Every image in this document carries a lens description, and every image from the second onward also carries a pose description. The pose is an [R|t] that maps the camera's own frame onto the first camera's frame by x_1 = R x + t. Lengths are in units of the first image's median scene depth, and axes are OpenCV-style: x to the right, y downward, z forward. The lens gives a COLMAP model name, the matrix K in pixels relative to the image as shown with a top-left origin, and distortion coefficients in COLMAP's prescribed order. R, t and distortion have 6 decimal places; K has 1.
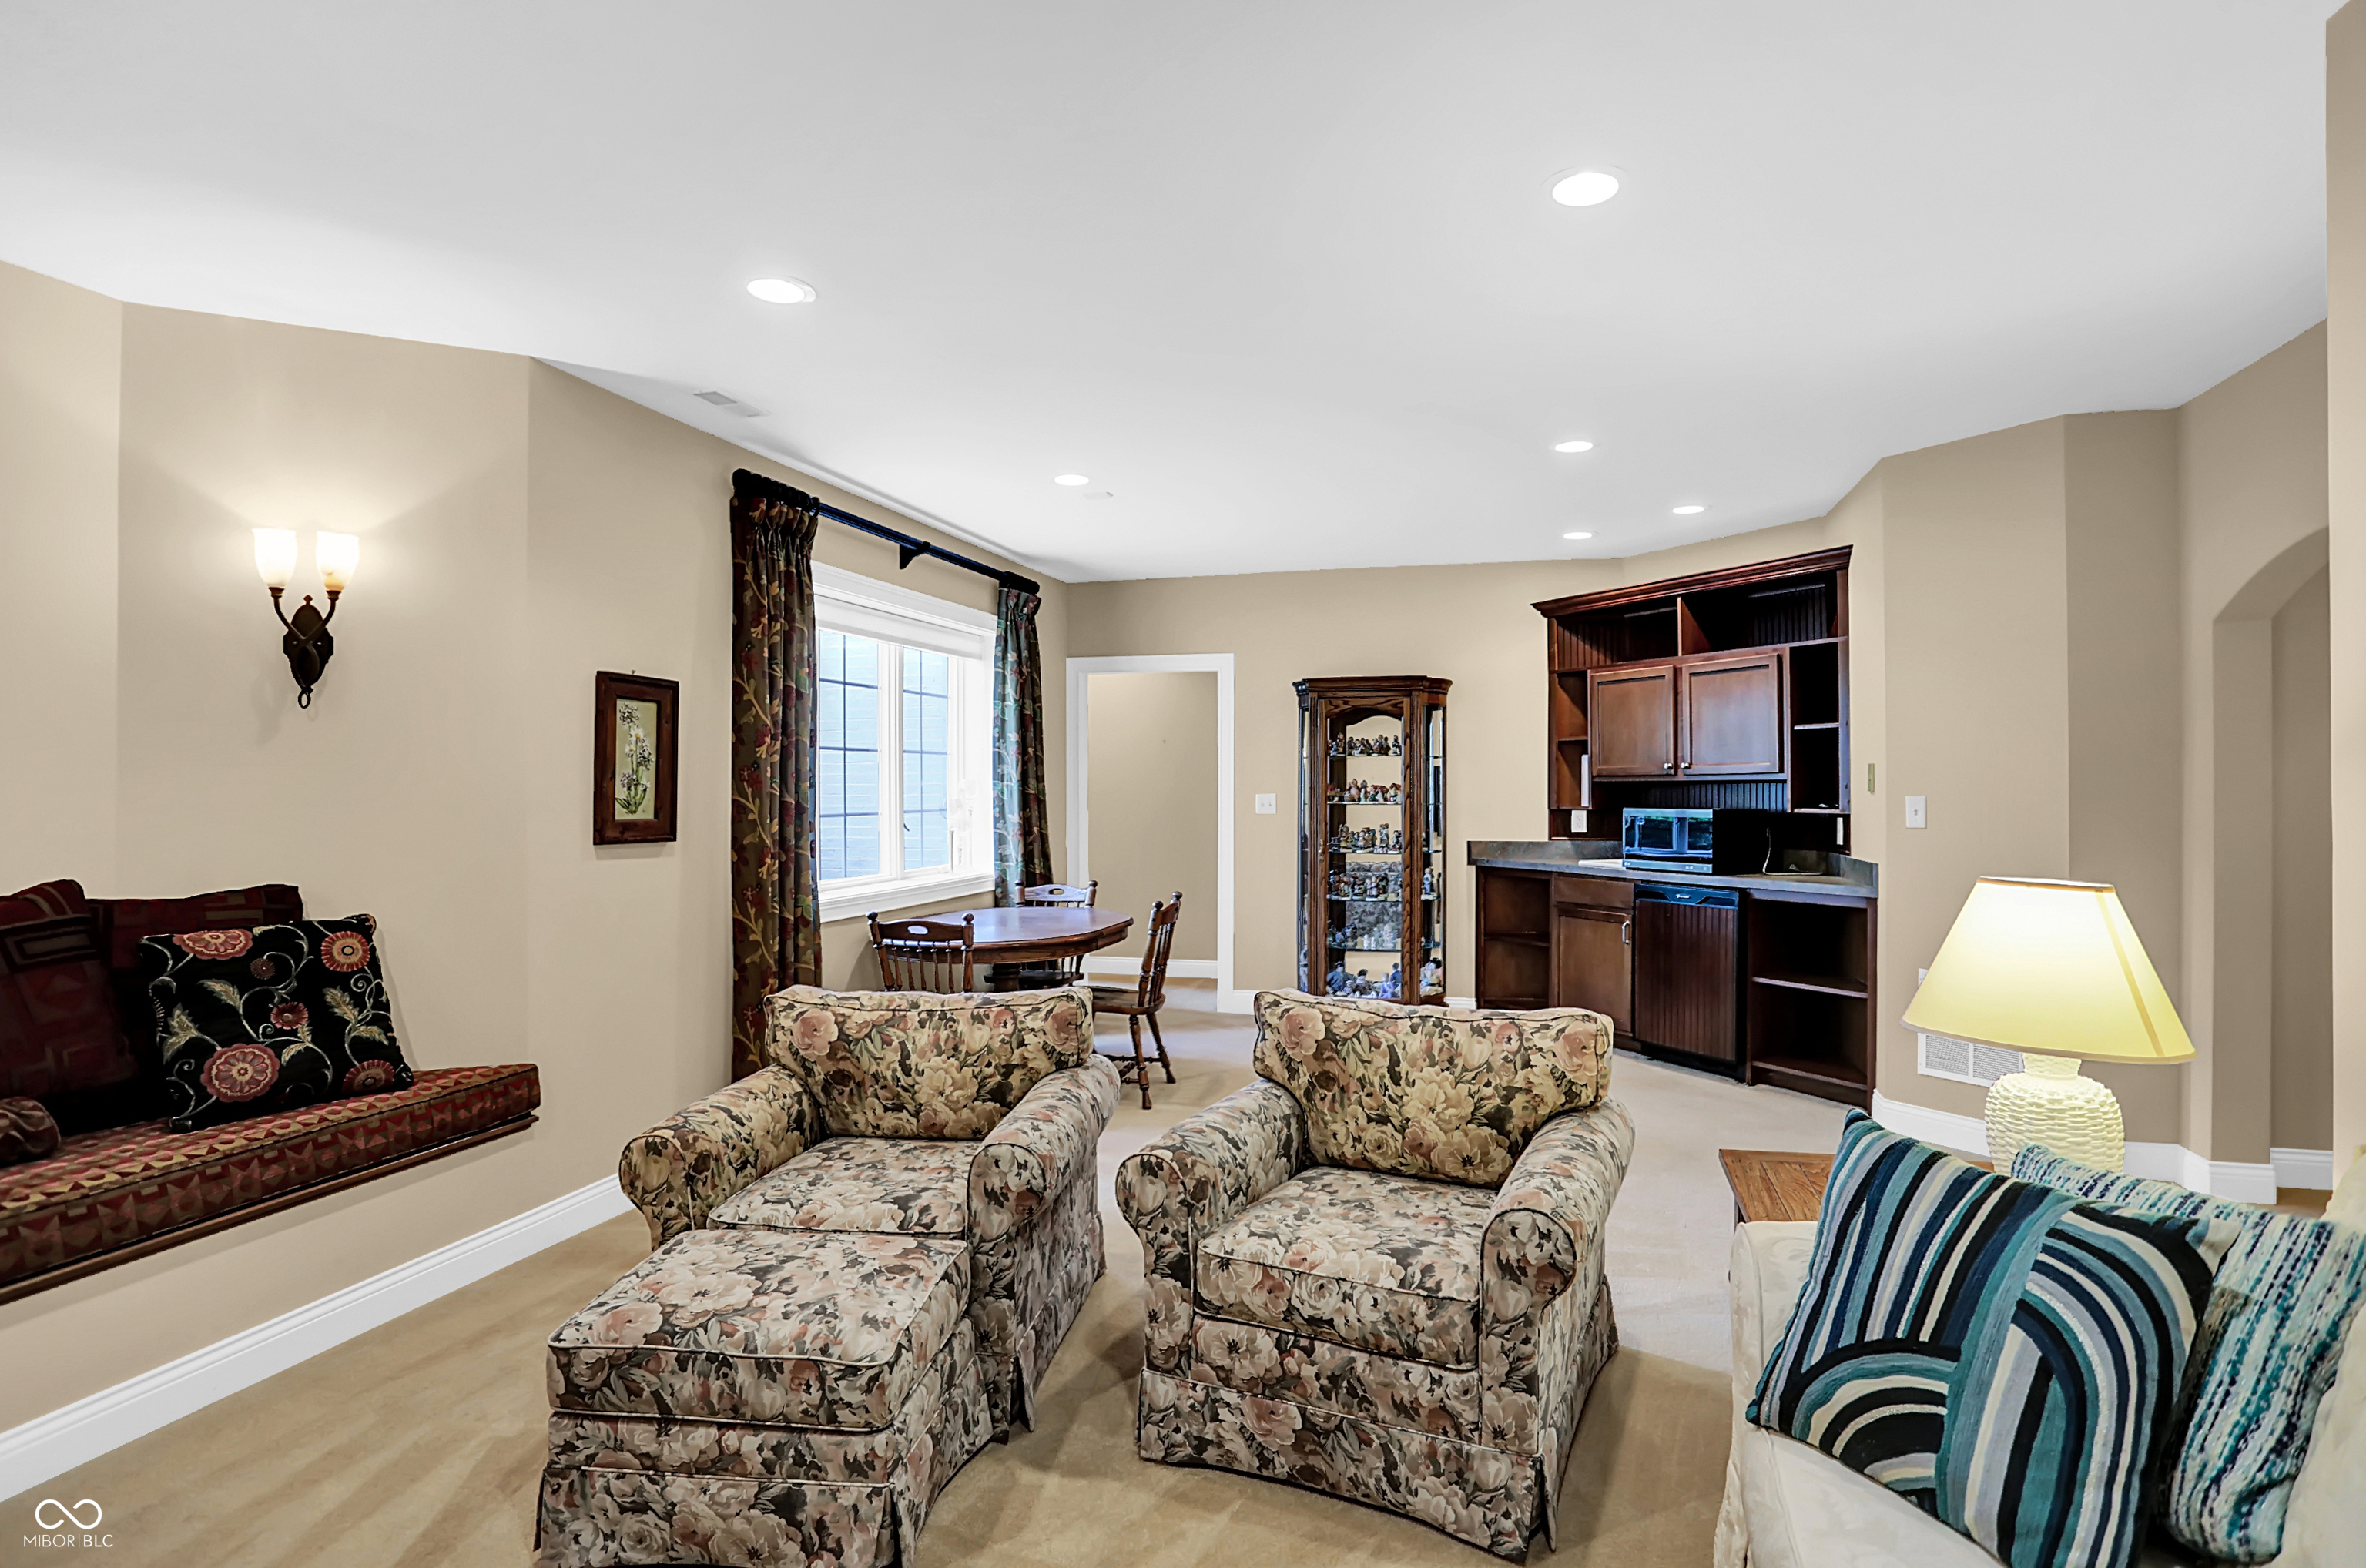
lens RADIAL K [[1168.6, 0, 1244.7], [0, 1168.6, 773.3], [0, 0, 1]] dist [-0.063466, 0.019815]
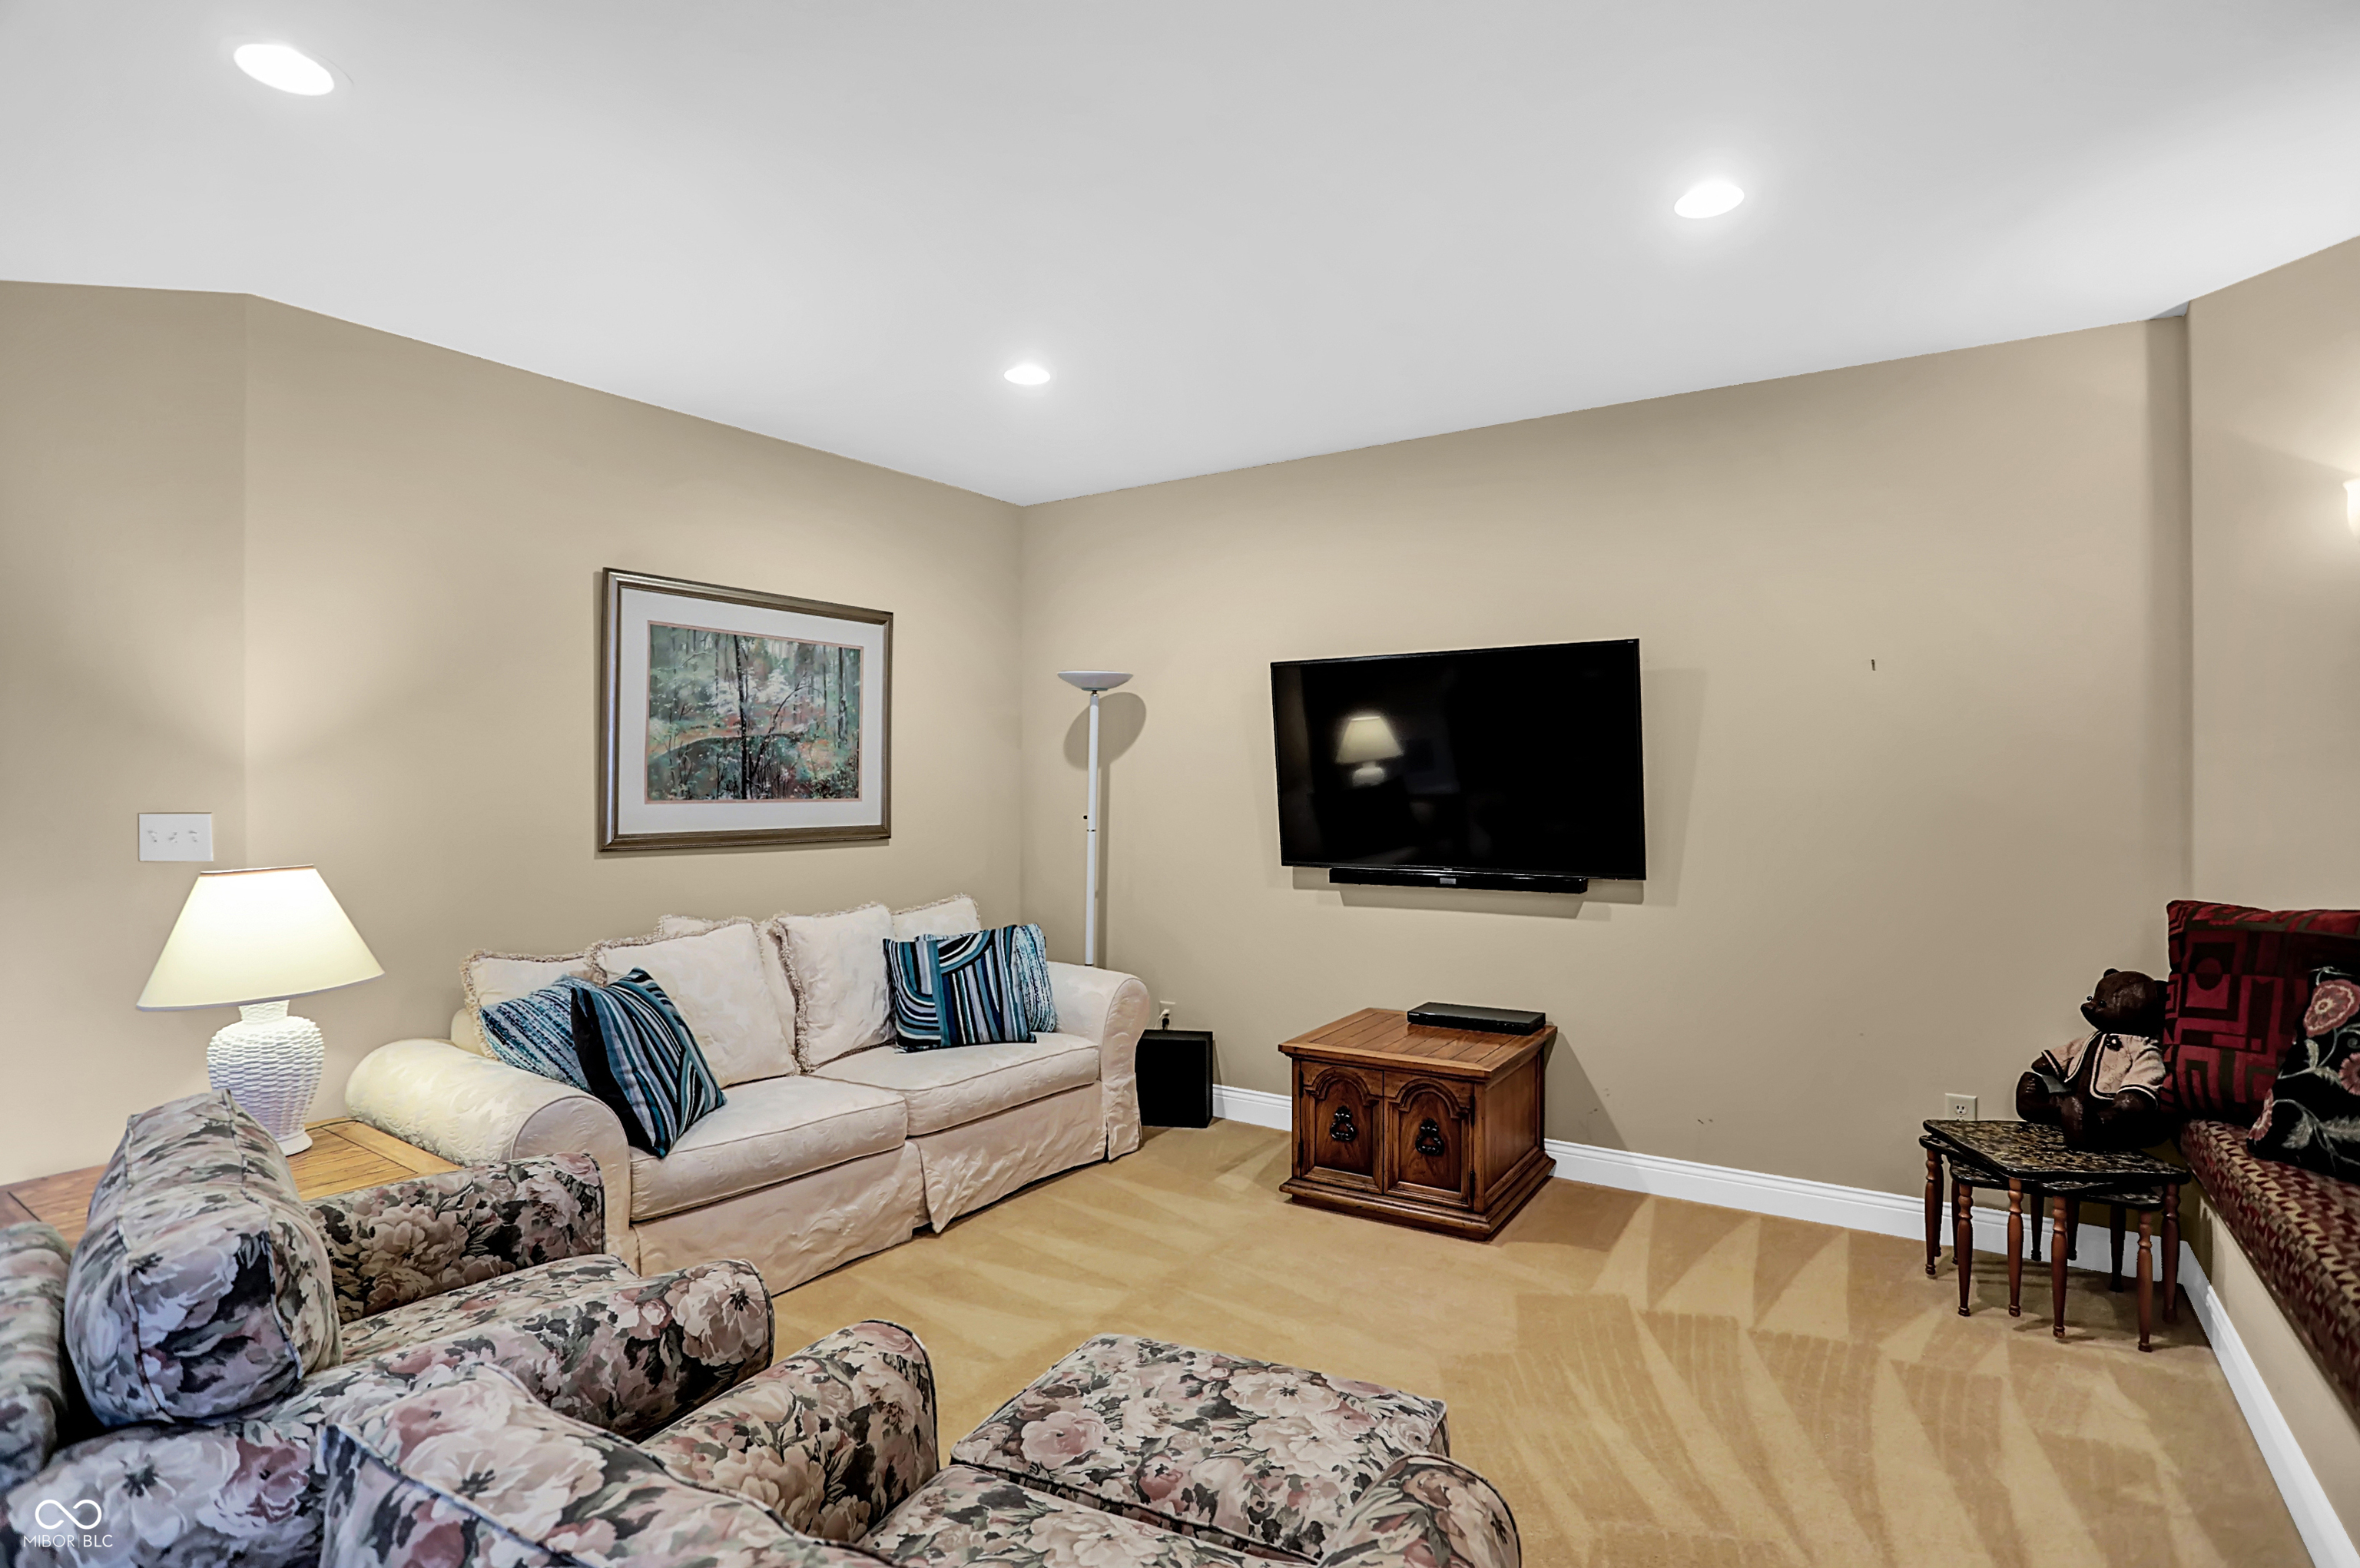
lens RADIAL K [[1165.7, 0, 1178.9], [0, 1165.7, 773.8], [0, 0, 1]] dist [-0.063466, 0.019815]
pose [[-0.933319, 0.009977, 0.358910, -0.497590], [0.004503, 0.999860, -0.016085, 0.009876], [-0.359020, -0.013396, -0.933234, 1.280729]]
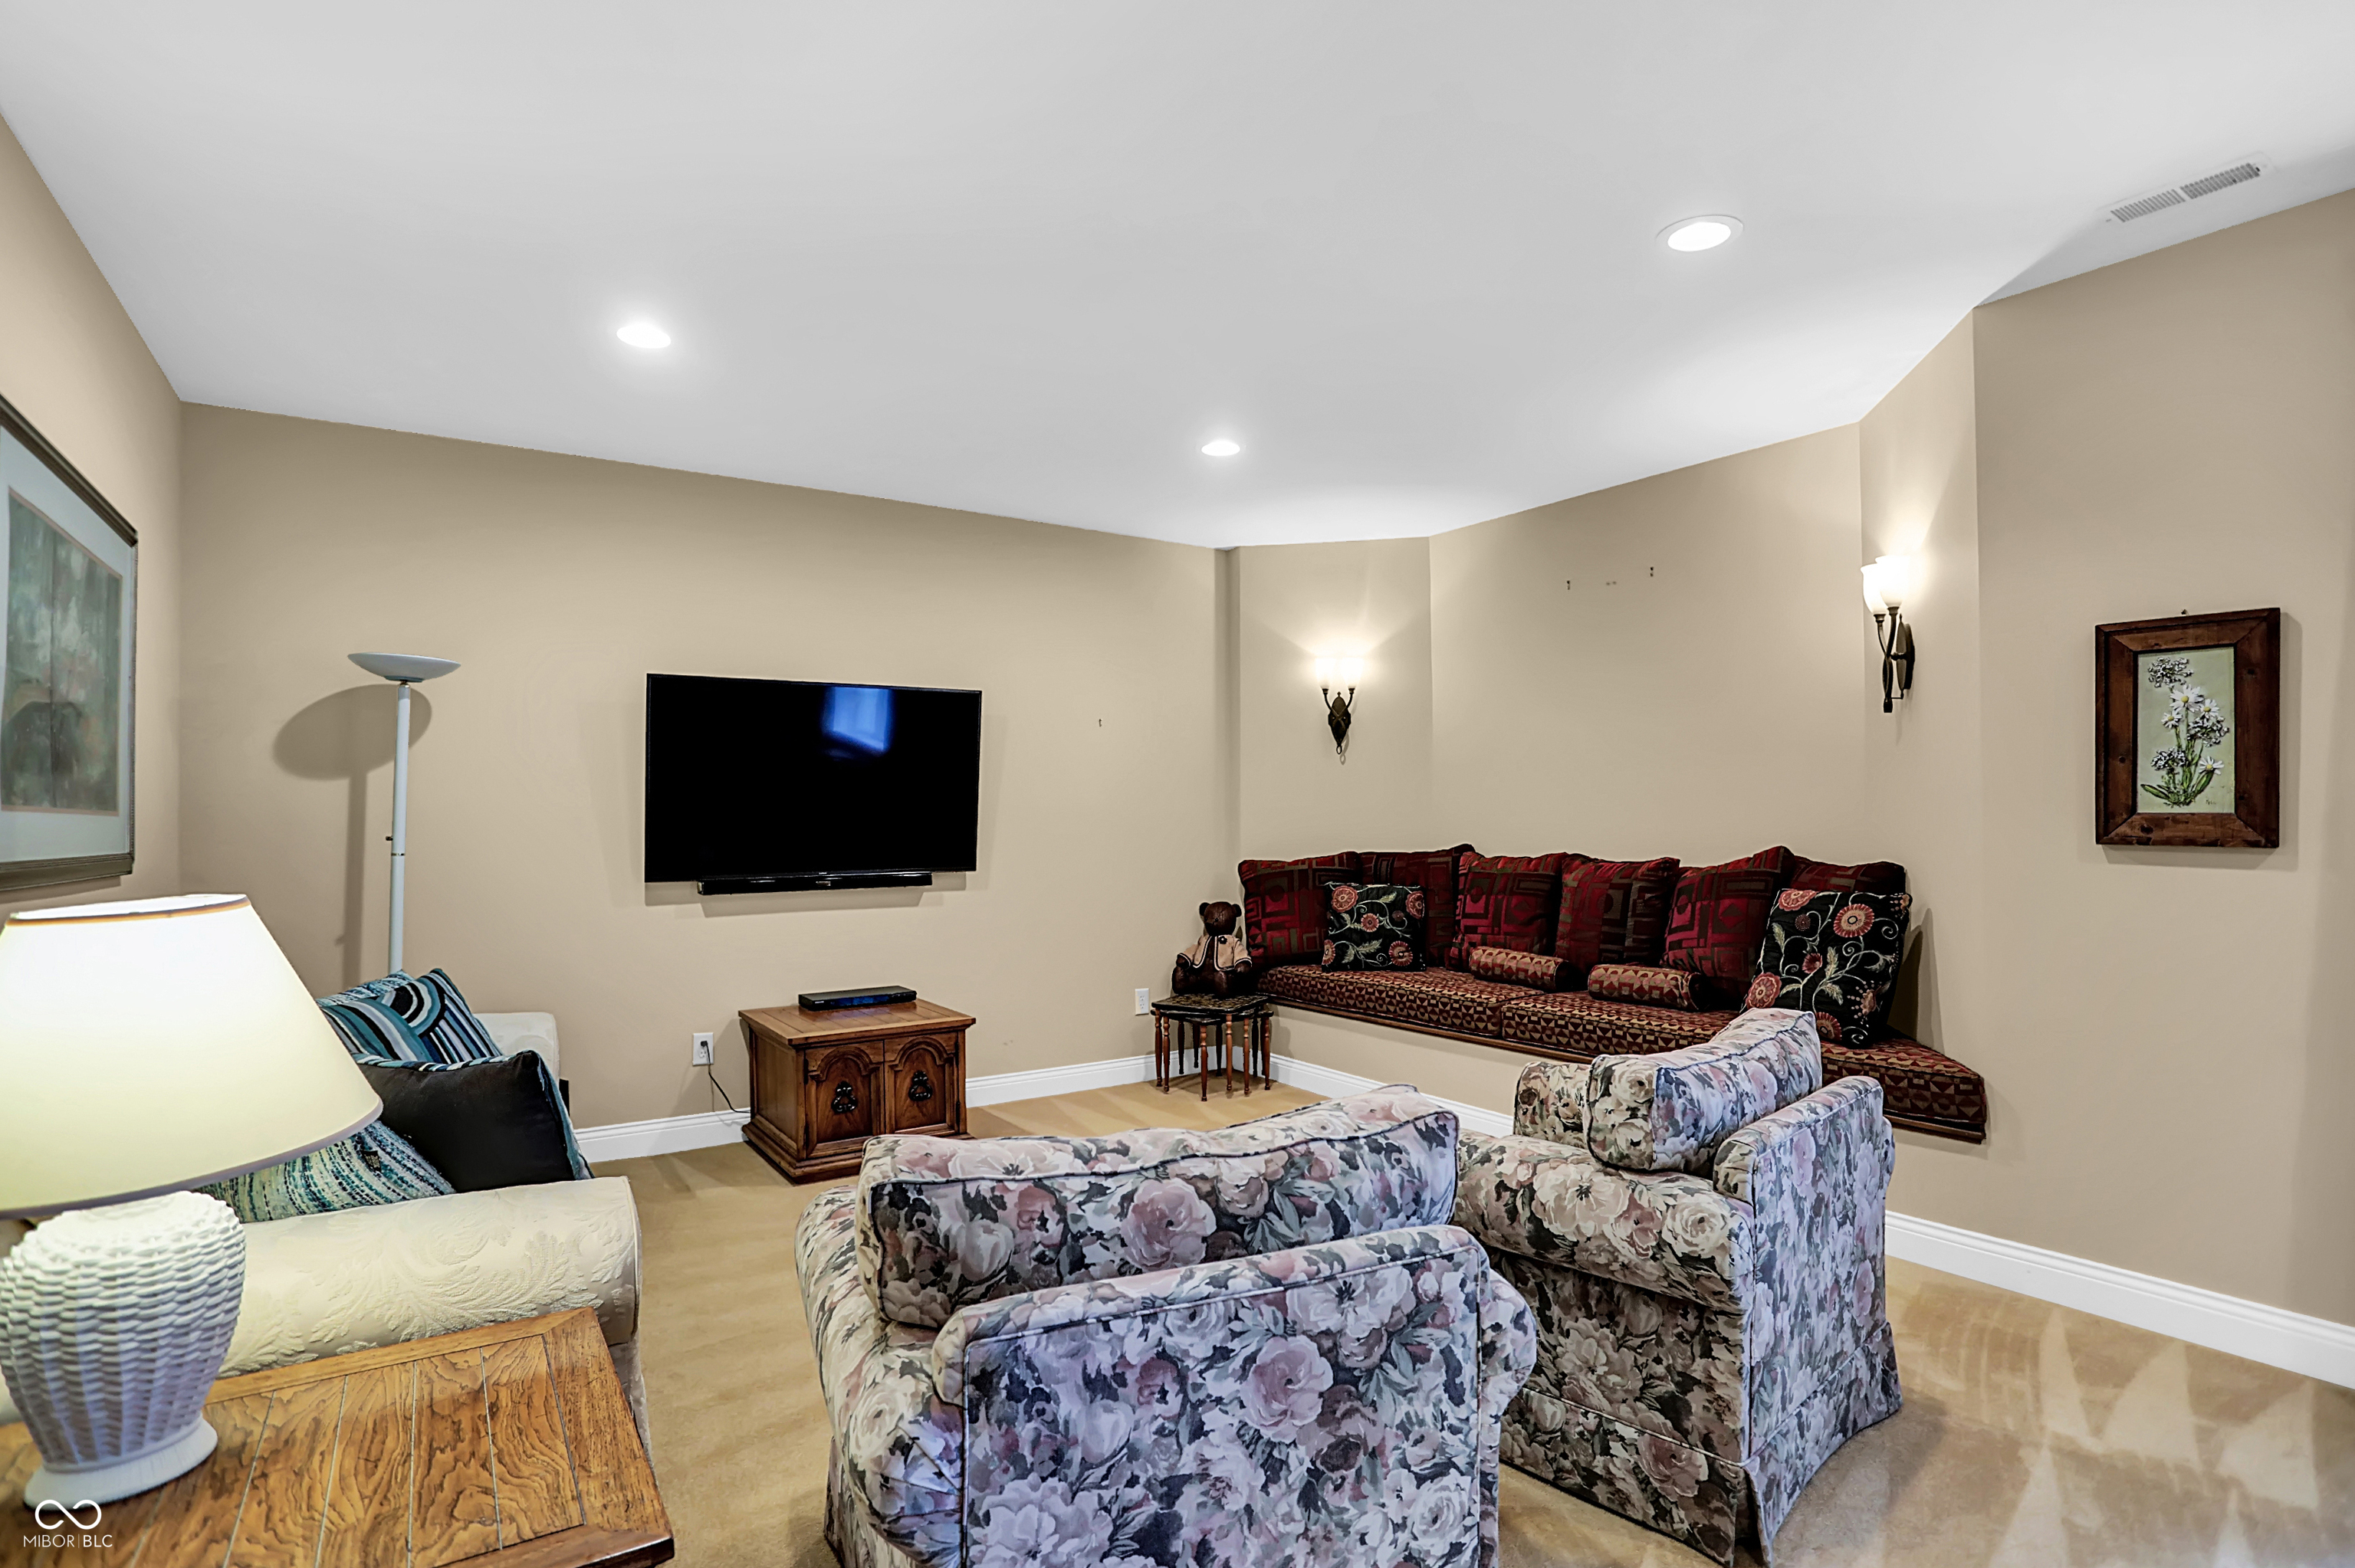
lens RADIAL K [[1163.0, 0, 1217.3], [0, 1163.0, 812.1], [0, 0, 1]] dist [-0.063466, 0.019815]
pose [[-0.673925, 0.007705, -0.738759, 0.531458], [0.019020, 0.999795, -0.006923, 0.041352], [0.738555, -0.018716, -0.673934, 1.328942]]
